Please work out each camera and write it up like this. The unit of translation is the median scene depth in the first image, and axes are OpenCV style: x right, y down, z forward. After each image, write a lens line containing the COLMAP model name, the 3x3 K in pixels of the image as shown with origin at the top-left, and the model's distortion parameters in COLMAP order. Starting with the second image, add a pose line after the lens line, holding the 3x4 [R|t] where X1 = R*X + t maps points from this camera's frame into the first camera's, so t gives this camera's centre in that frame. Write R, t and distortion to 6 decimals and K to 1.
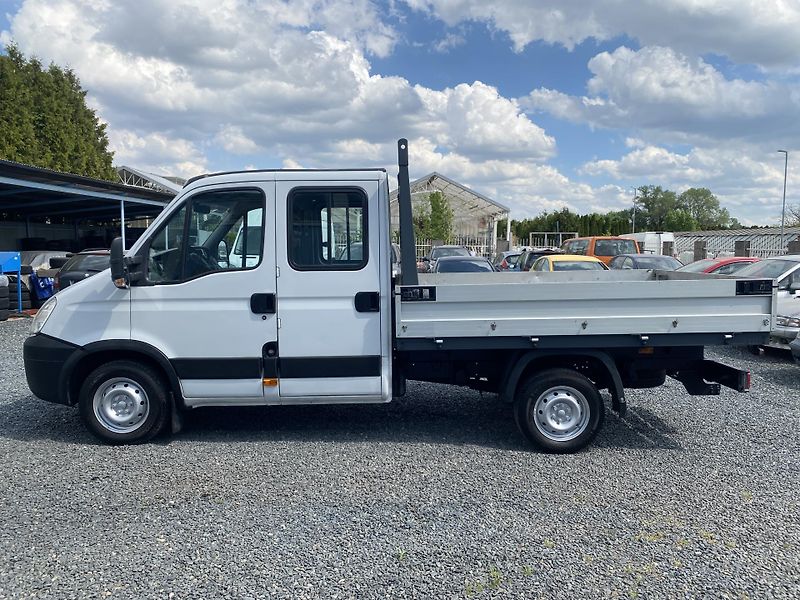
lens RADIAL K [[603.7, 0, 397.3], [0, 603.7, 302.9], [0, 0, 1]] dist [0.041843, -0.053537]
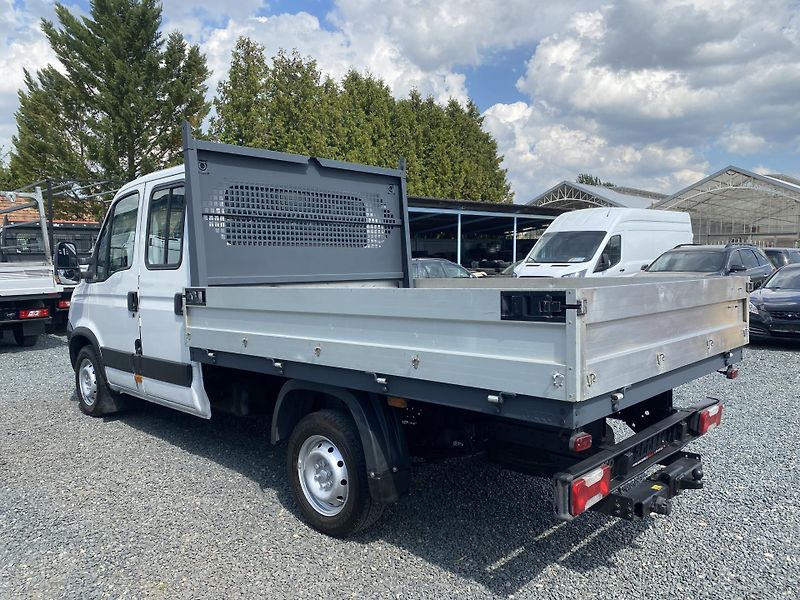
lens RADIAL K [[609.8, 0, 390.8], [0, 609.8, 303.9], [0, 0, 1]] dist [0.010401, -0.008278]
pose [[0.717574, 0.040392, -0.695311, 0.817788], [-0.053953, 0.998541, 0.002326, -0.021375], [0.694390, 0.035845, 0.718706, 0.547597]]
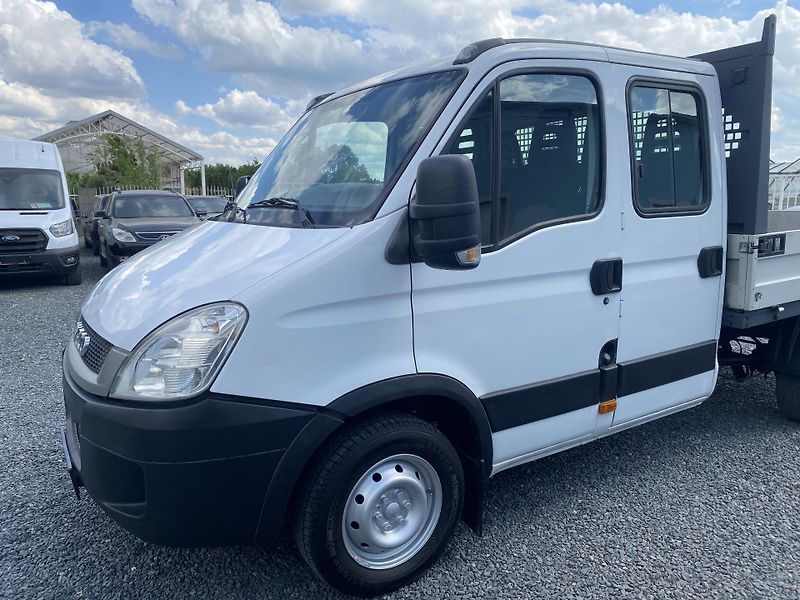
lens RADIAL K [[609.8, 0, 390.8], [0, 609.8, 303.9], [0, 0, 1]] dist [0.010401, -0.008278]
pose [[0.854728, -0.101442, 0.509068, -0.690592], [0.061978, 0.993647, 0.093943, -0.040438], [-0.515363, -0.048745, 0.855584, 0.597539]]
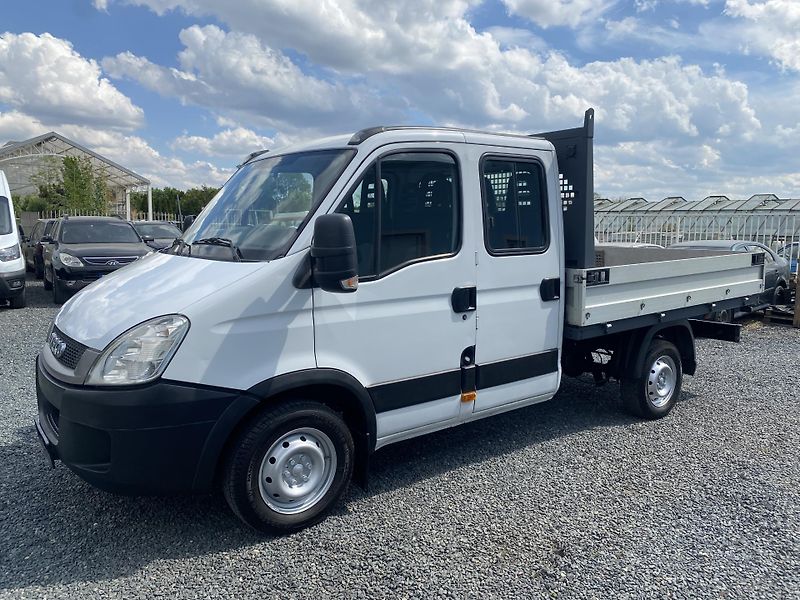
lens RADIAL K [[600.6, 0, 400.0], [0, 600.6, 300.0], [0, 0, 1]] dist [0.006817, -0.005786]
pose [[0.799947, -0.071711, 0.595771, -0.743381], [0.051695, 0.997378, 0.050639, -0.041507], [-0.597840, -0.009710, 0.801557, 0.422056]]
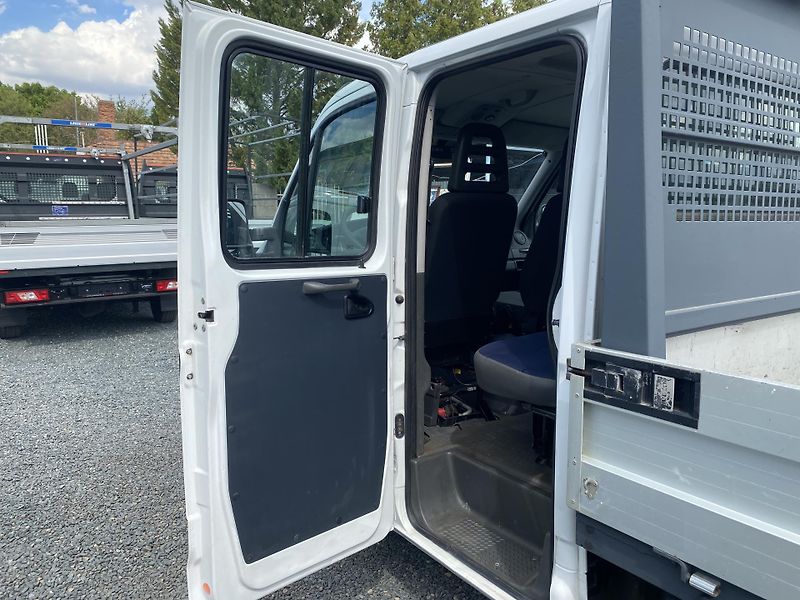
lens RADIAL K [[613.3, 0, 395.8], [0, 613.3, 297.8], [0, 0, 1]] dist [-0.002729, -0.001082]
pose [[0.580213, 0.118089, -0.805858, 0.187338], [-0.085163, 0.992806, 0.084167, -0.068451], [0.810000, 0.019795, 0.586096, 0.717304]]
